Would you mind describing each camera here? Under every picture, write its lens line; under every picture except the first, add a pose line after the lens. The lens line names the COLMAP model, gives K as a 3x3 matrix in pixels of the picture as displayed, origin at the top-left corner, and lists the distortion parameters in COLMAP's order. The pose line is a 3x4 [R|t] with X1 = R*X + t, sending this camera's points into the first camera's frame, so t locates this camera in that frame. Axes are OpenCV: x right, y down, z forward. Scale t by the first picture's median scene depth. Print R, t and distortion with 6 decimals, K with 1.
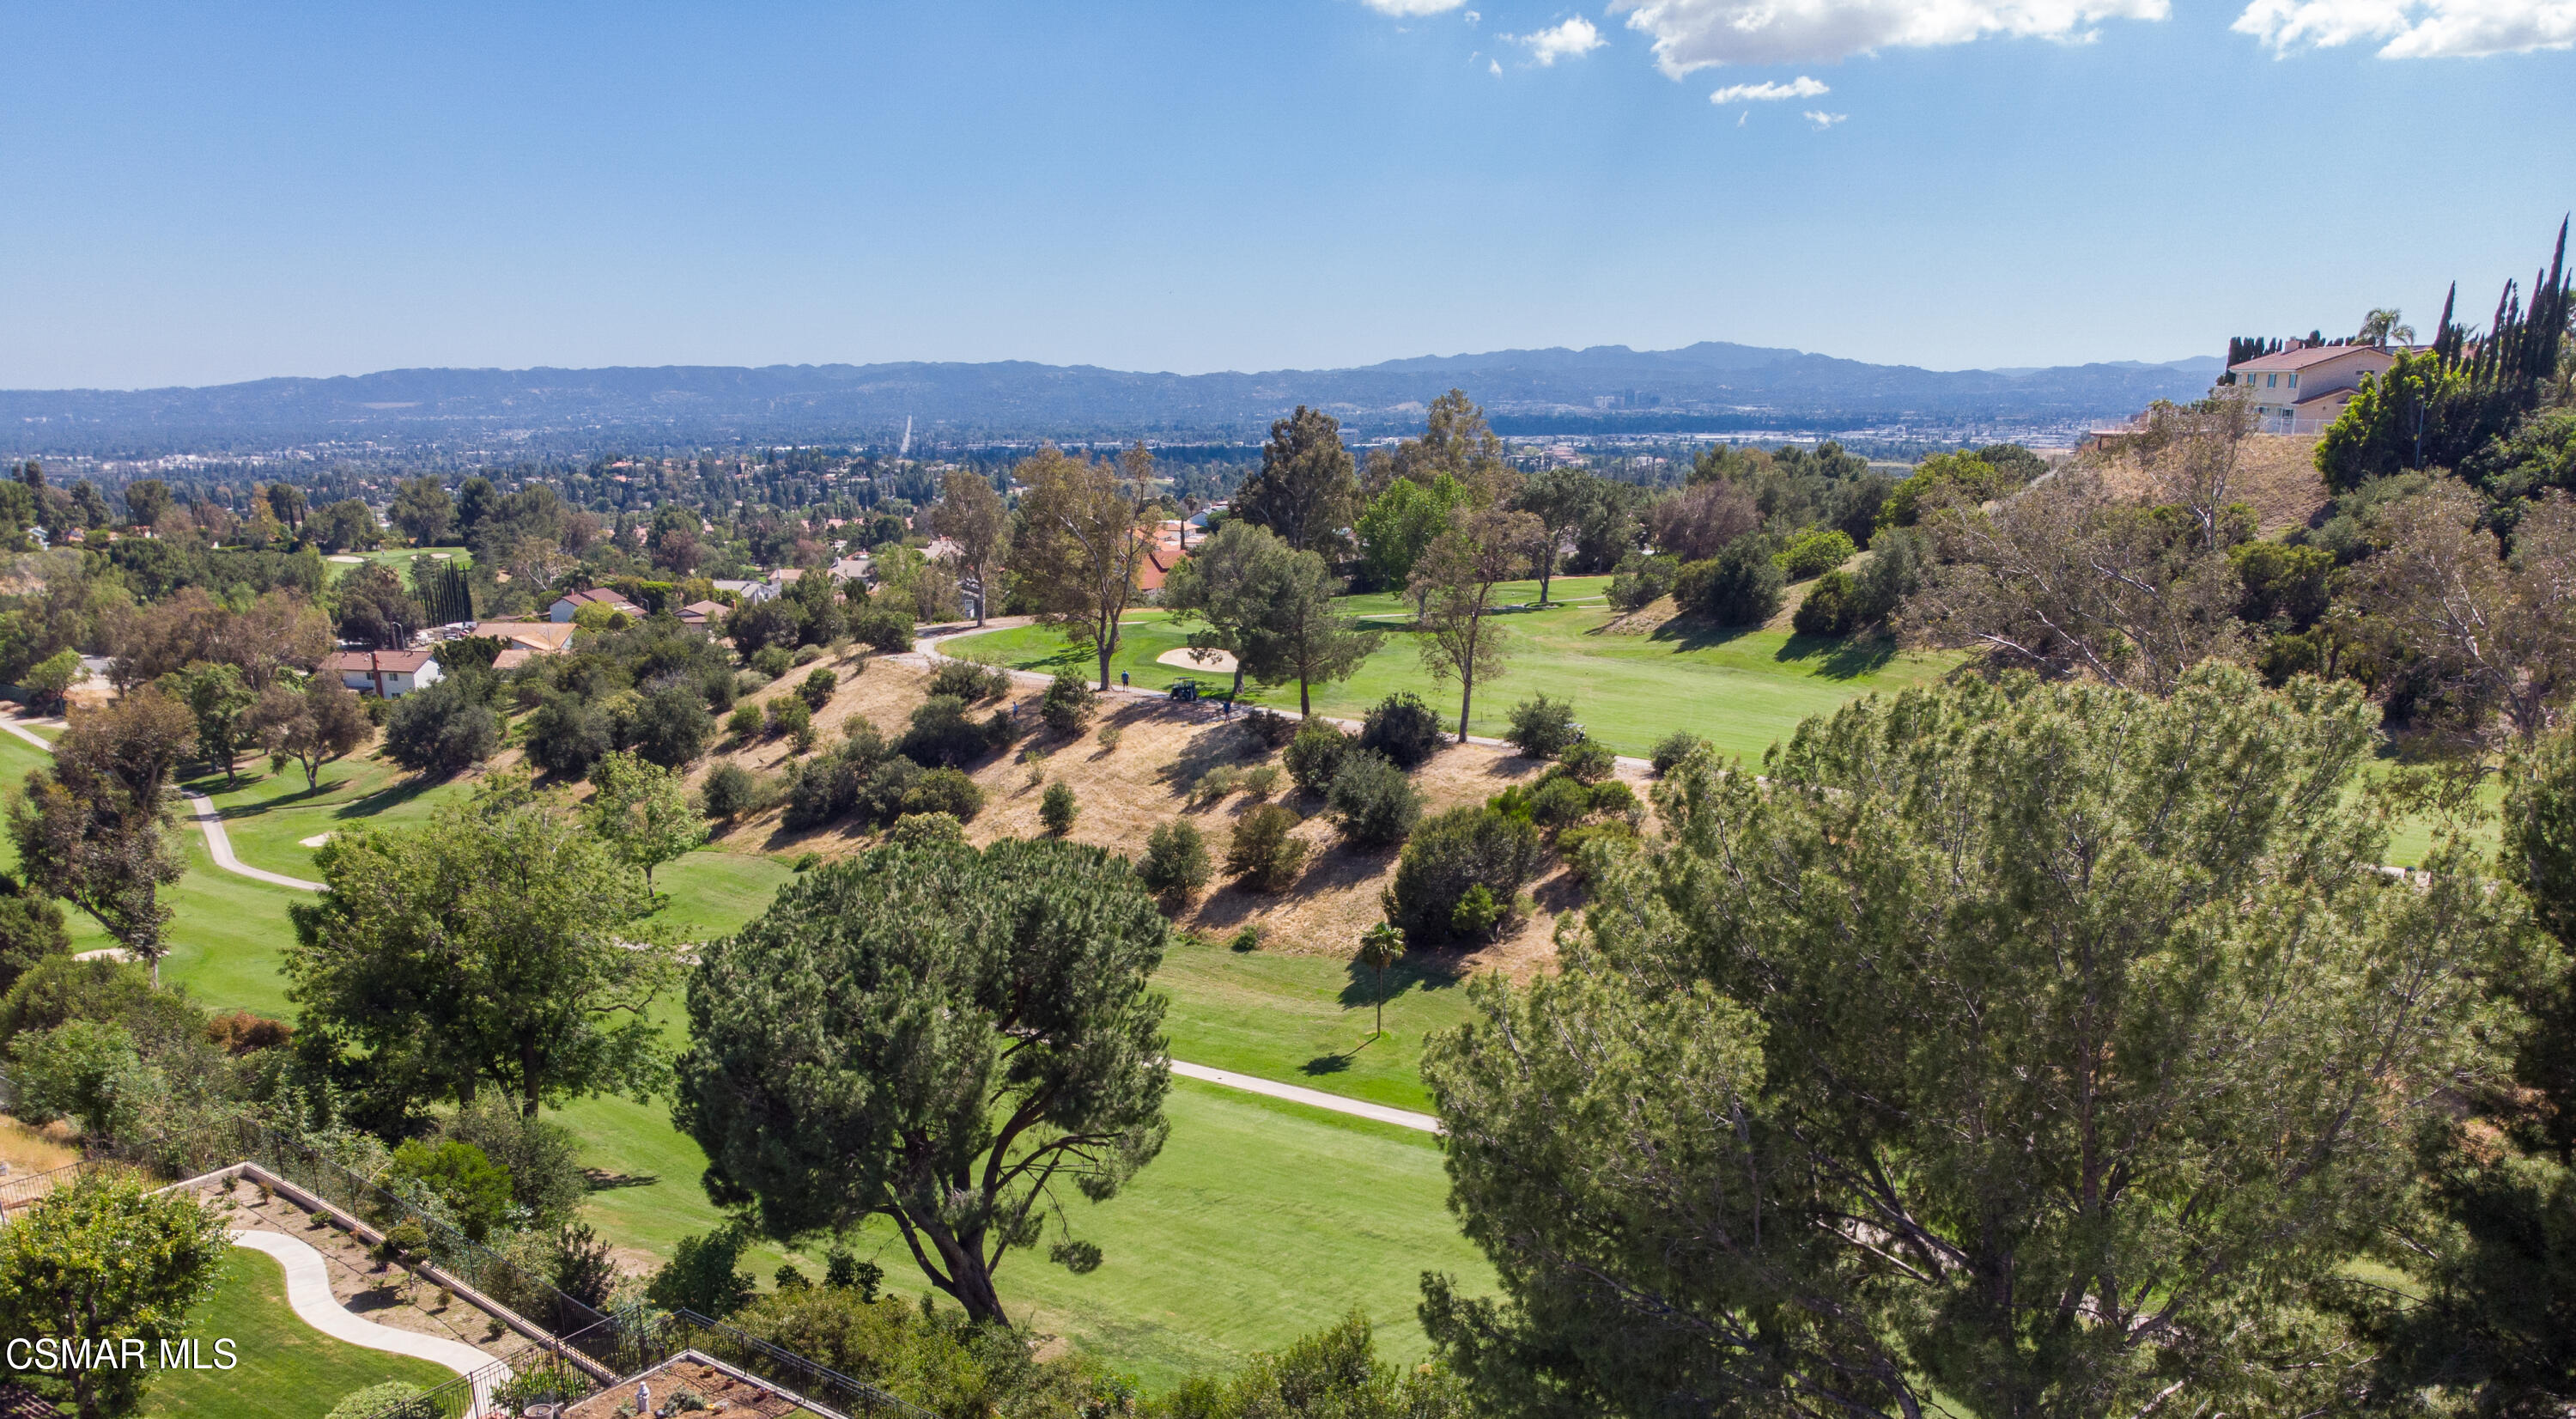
lens RADIAL K [[1904.6, 0, 1276.3], [0, 1904.6, 956.2], [0, 0, 1]] dist [-0.006652, 0.016360]
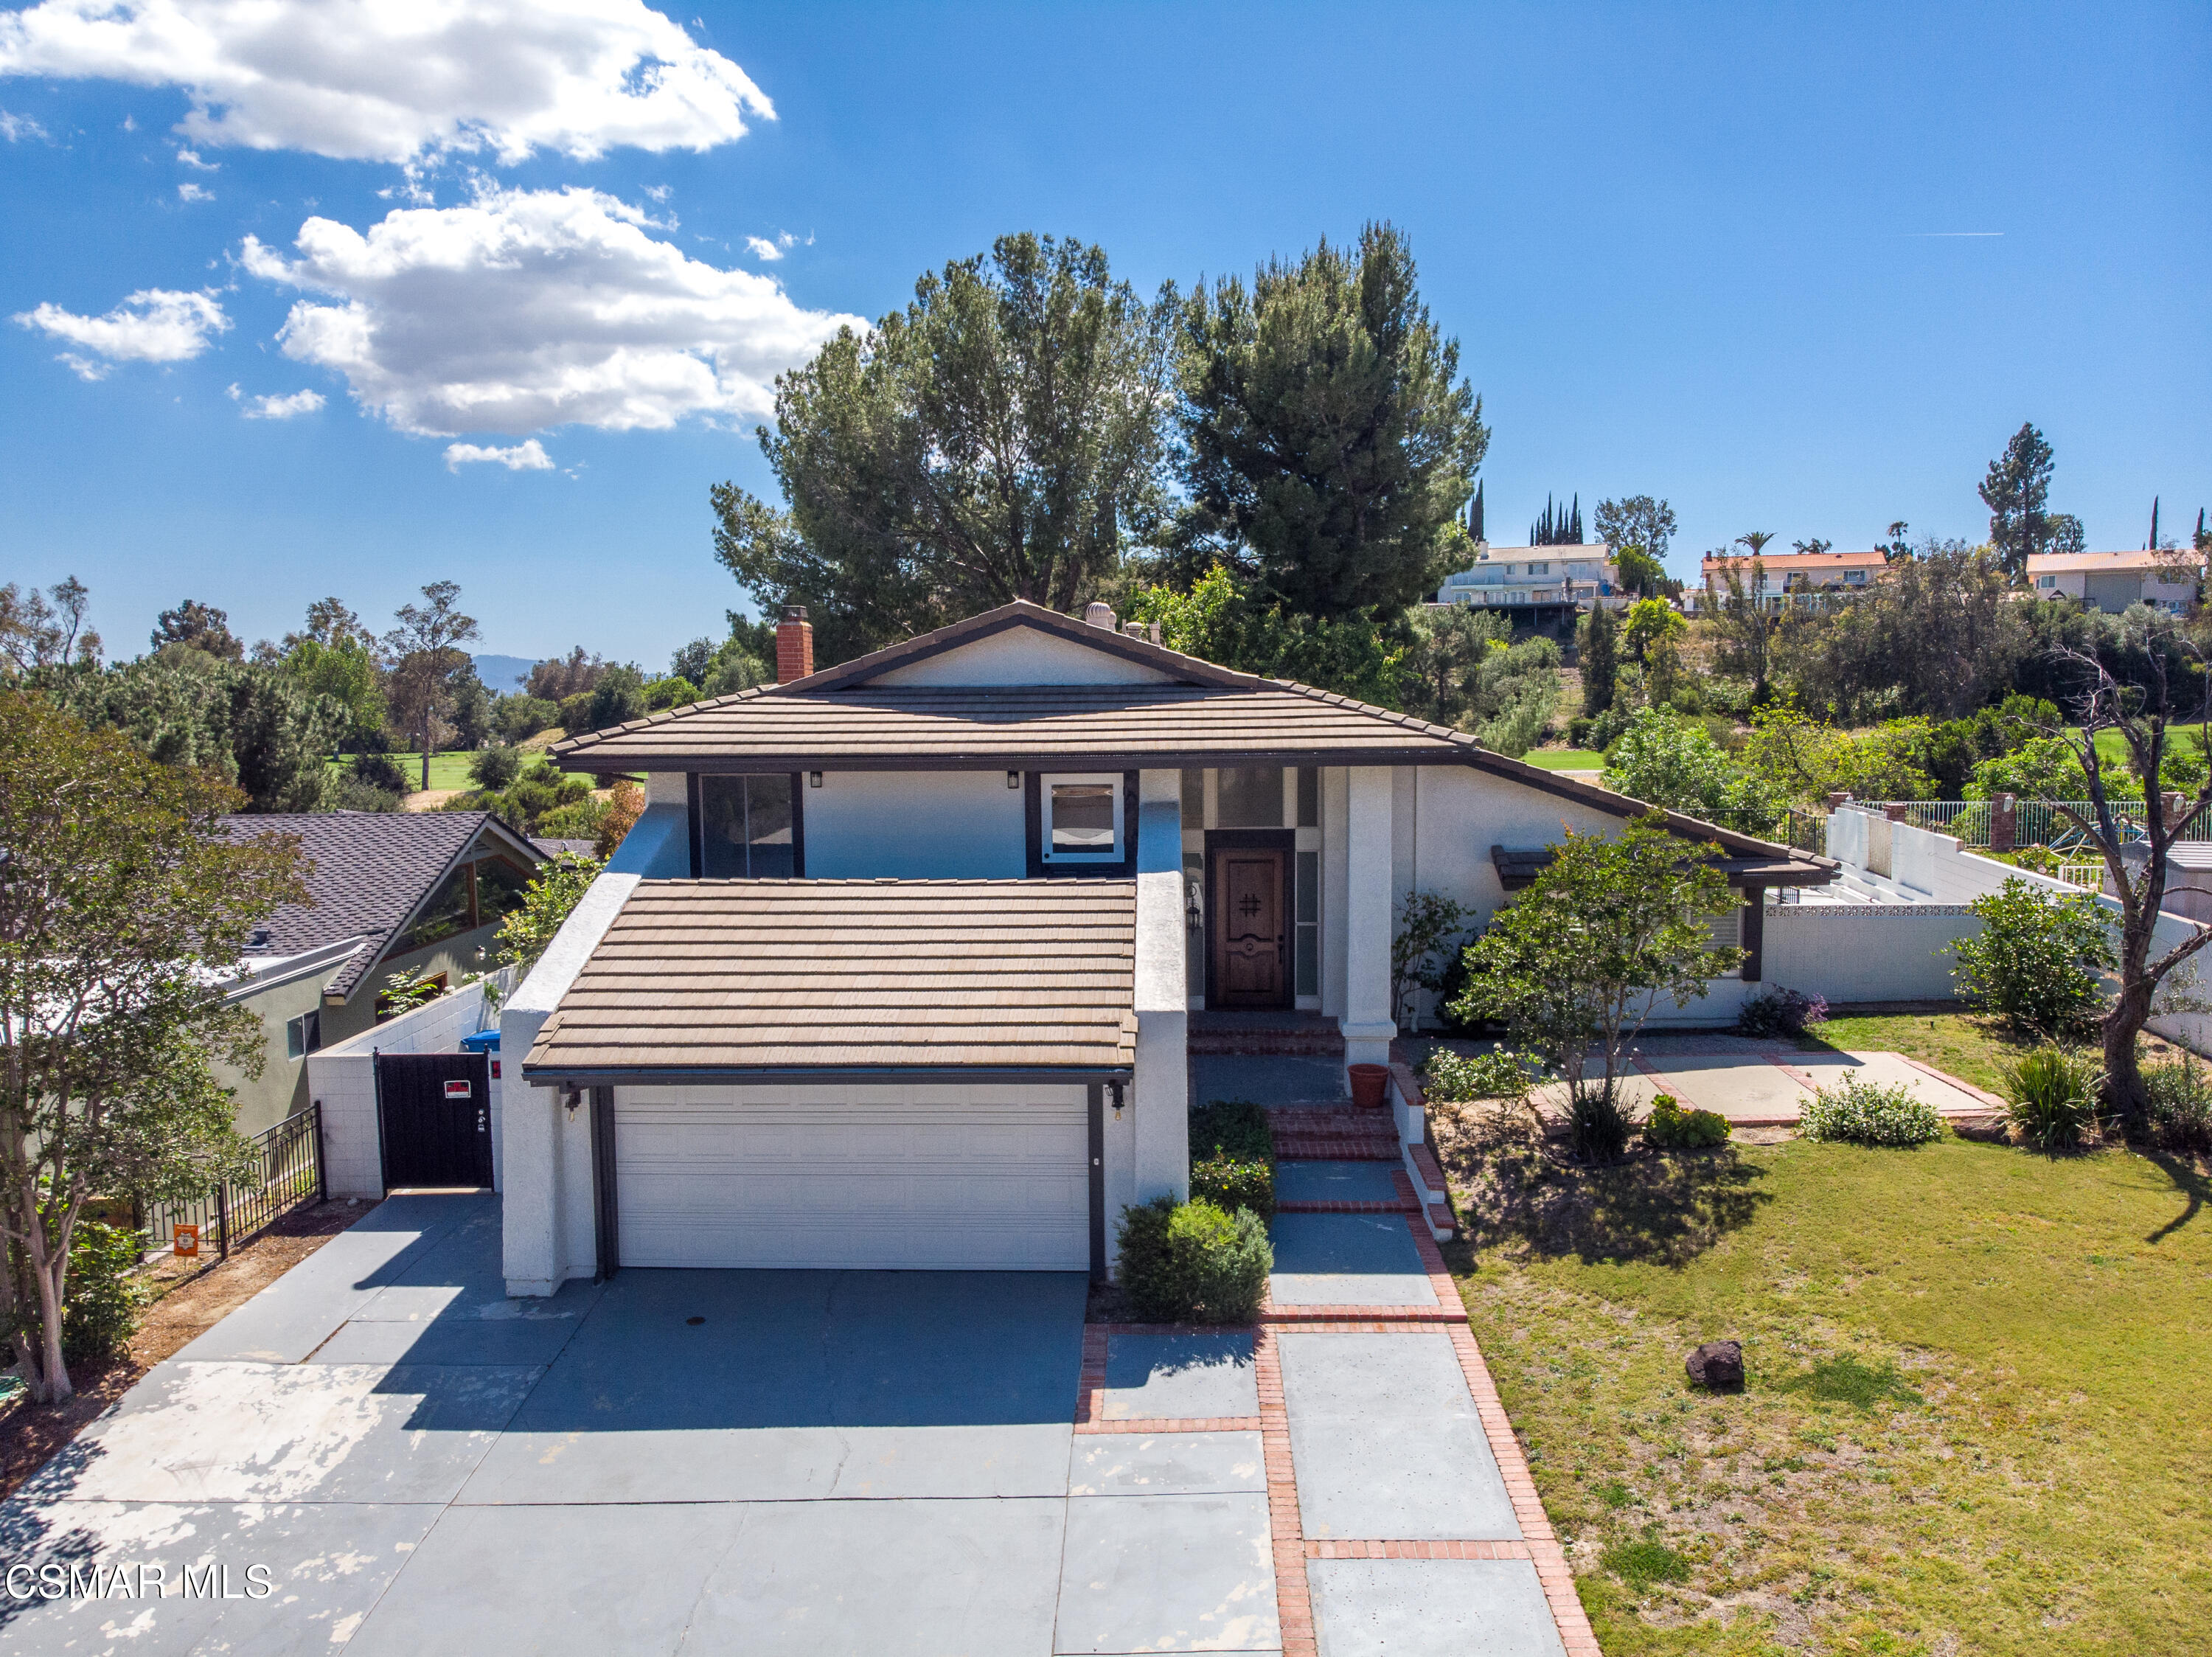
lens RADIAL K [[1627.8, 0, 1102.0], [0, 1627.8, 828.6], [0, 0, 1]] dist [-0.001508, 0.016554]
pose [[0.840869, -0.049498, 0.538971, -0.105352], [0.158920, 0.974495, -0.158442, 0.150756], [-0.517382, 0.218882, 0.827289, -0.096012]]
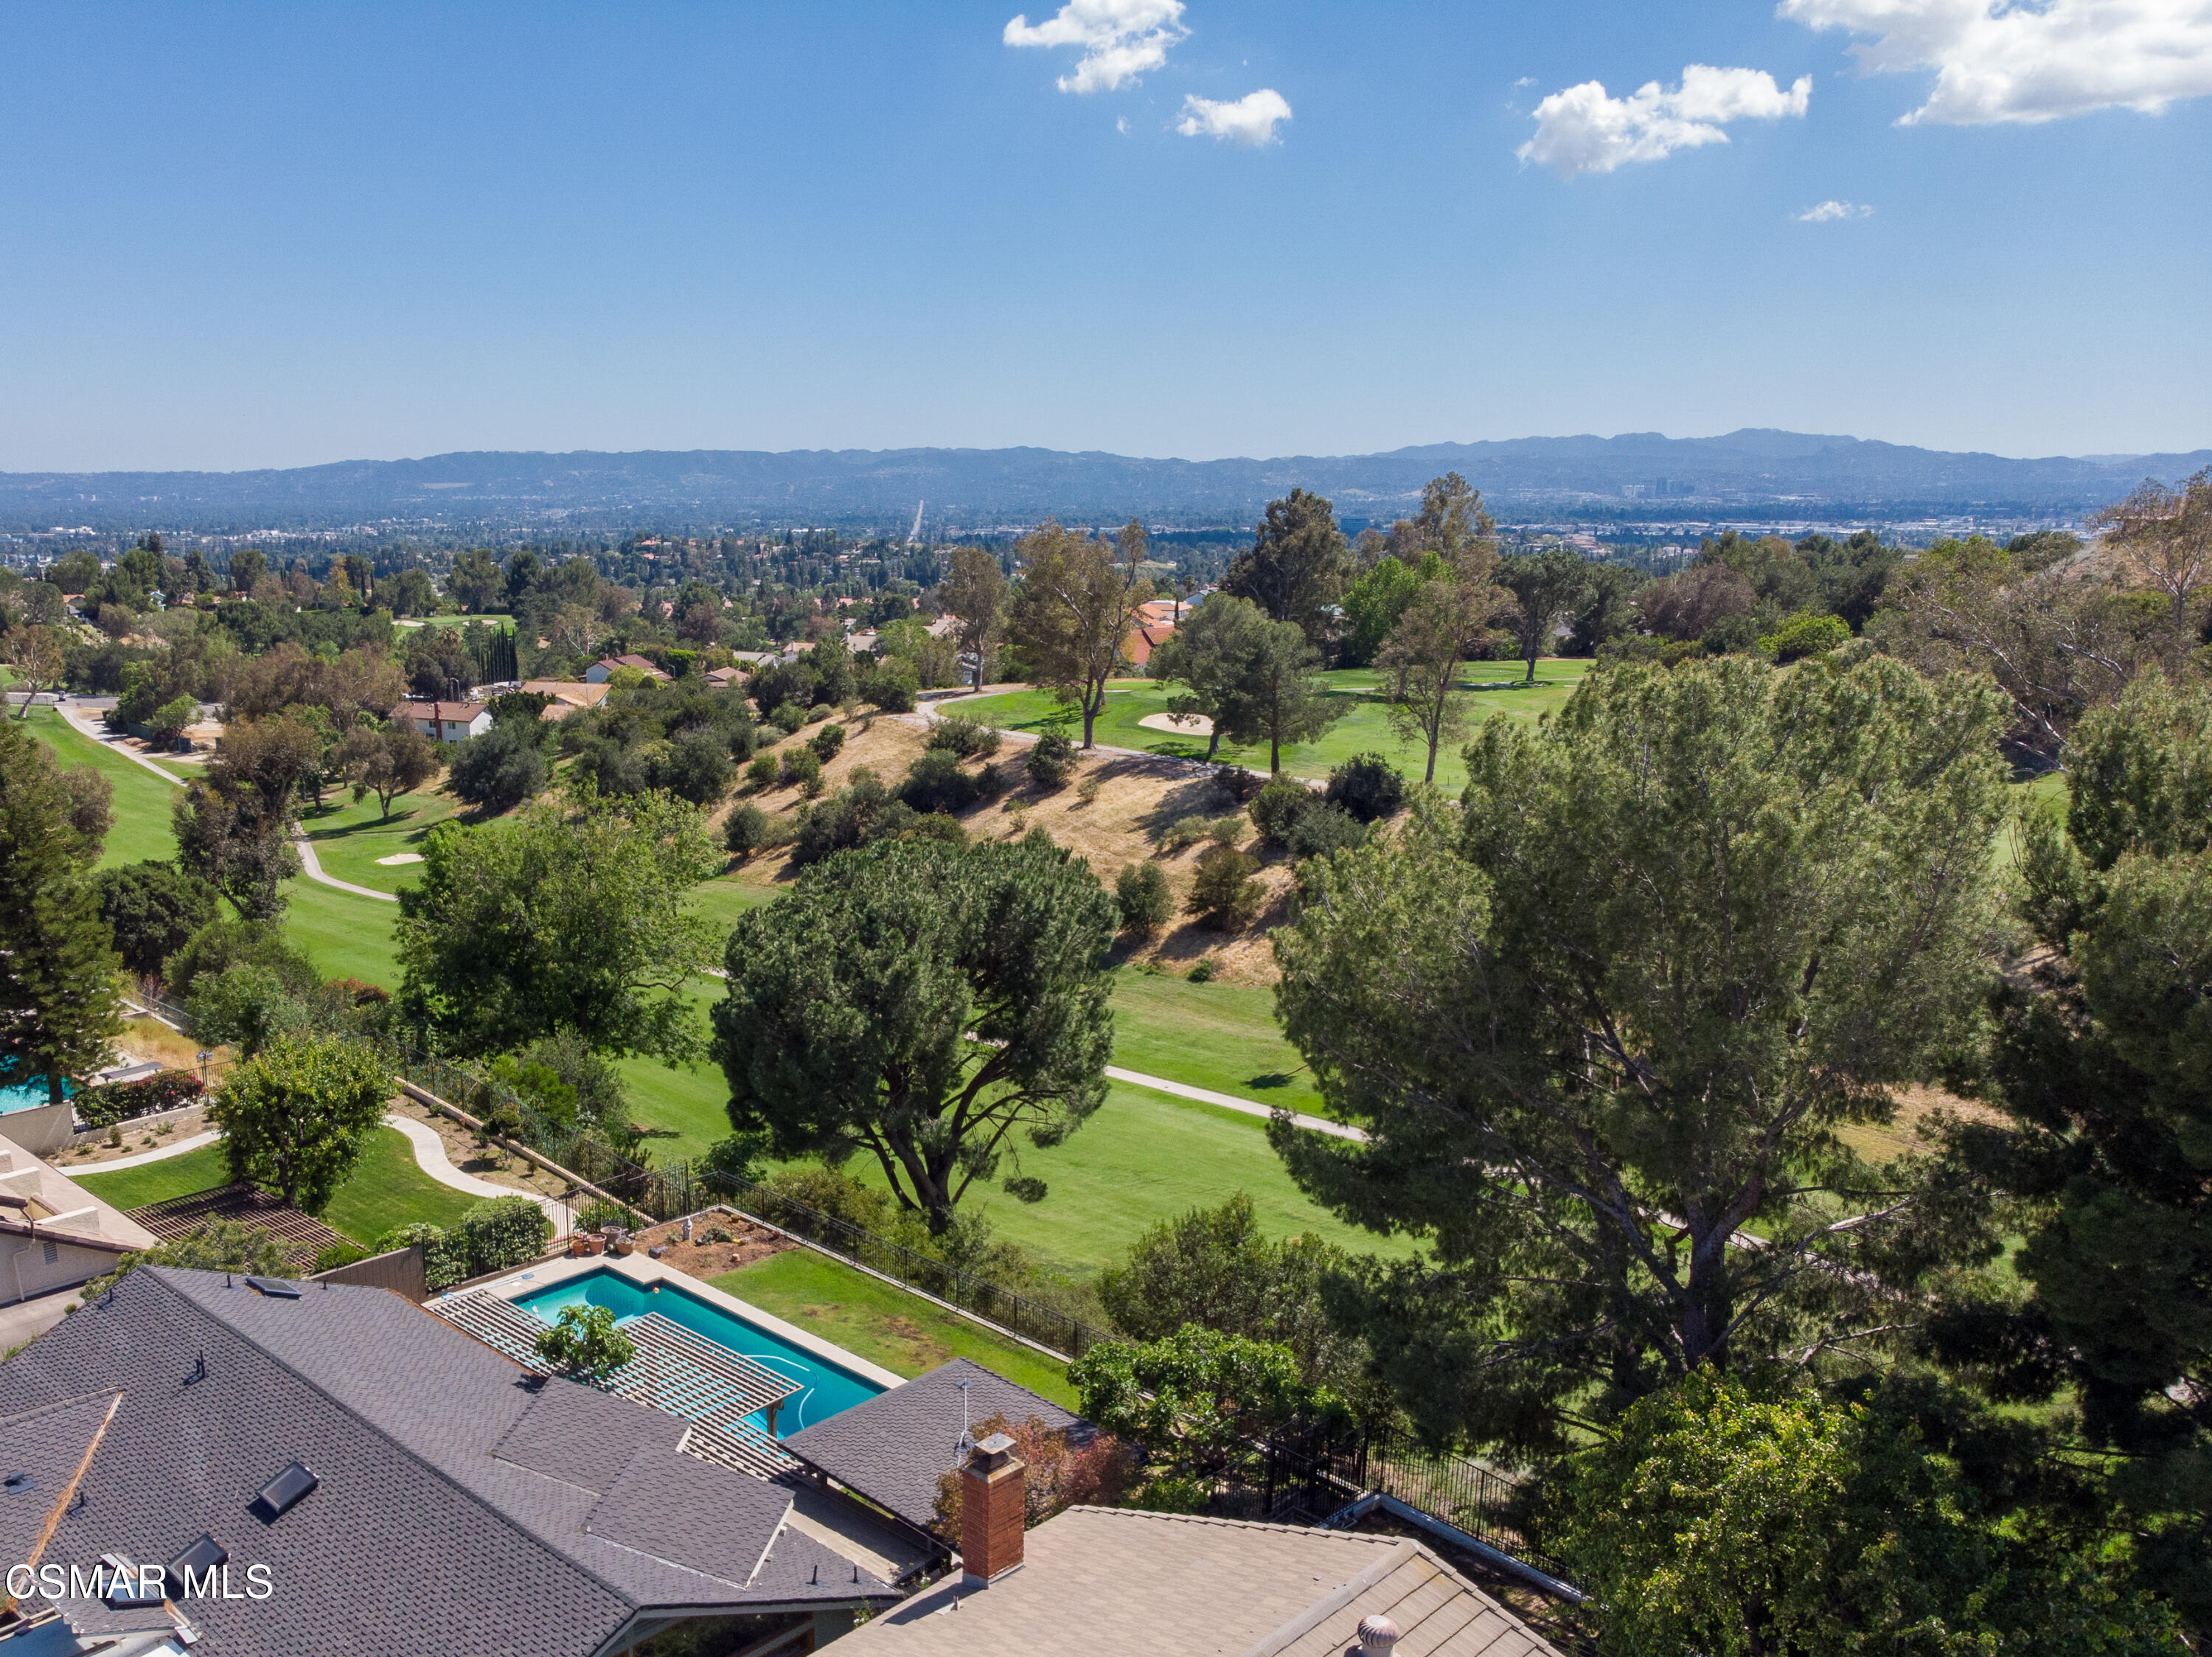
lens RADIAL K [[1900.1, 0, 908.9], [0, 1900.1, 975.7], [0, 0, 1]] dist [0.008515, -0.014269]
pose [[0.982067, 0.052342, -0.181119, 0.014033], [-0.058073, 0.997961, -0.026484, 0.027851], [0.179364, 0.036527, 0.983105, -0.084085]]
